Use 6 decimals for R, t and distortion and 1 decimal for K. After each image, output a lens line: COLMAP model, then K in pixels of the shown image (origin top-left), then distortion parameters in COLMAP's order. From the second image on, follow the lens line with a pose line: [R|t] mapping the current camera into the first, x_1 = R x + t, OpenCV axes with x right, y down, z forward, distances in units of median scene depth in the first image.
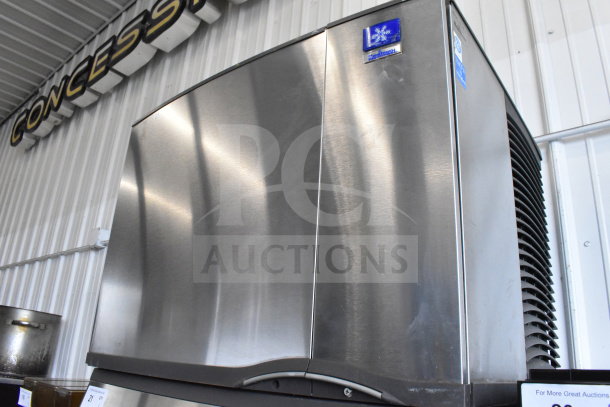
lens RADIAL K [[466.5, 0, 307.4], [0, 466.5, 205.2], [0, 0, 1]] dist [-0.093012, 0.010297]
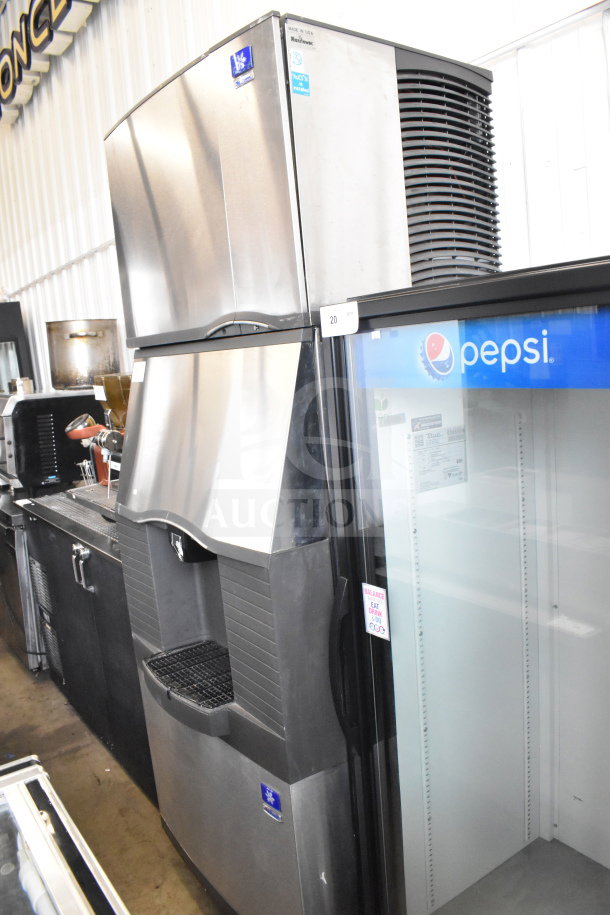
lens RADIAL K [[699.7, 0, 302.6], [0, 699.7, 457.8], [0, 0, 1]] dist [-0.093012, 0.010297]
pose [[0.956022, -0.102994, -0.274617, 0.204564], [0.221349, 0.867658, 0.445168, -0.062110], [0.192424, -0.486376, 0.852298, -0.308142]]
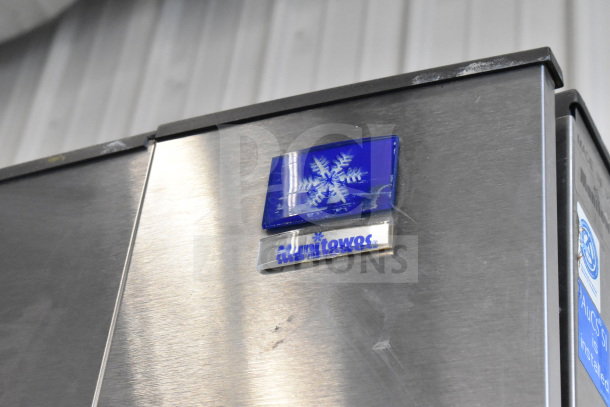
lens RADIAL K [[1430.2, 0, 303.3], [0, 1430.2, 202.8], [0, 0, 1]] dist [0.748757, 0.000000]
pose [[0.983744, 0.142853, 0.108816, 0.012485], [-0.101749, 0.942707, -0.317726, -0.017726], [-0.147970, 0.301489, 0.941918, 0.038154]]
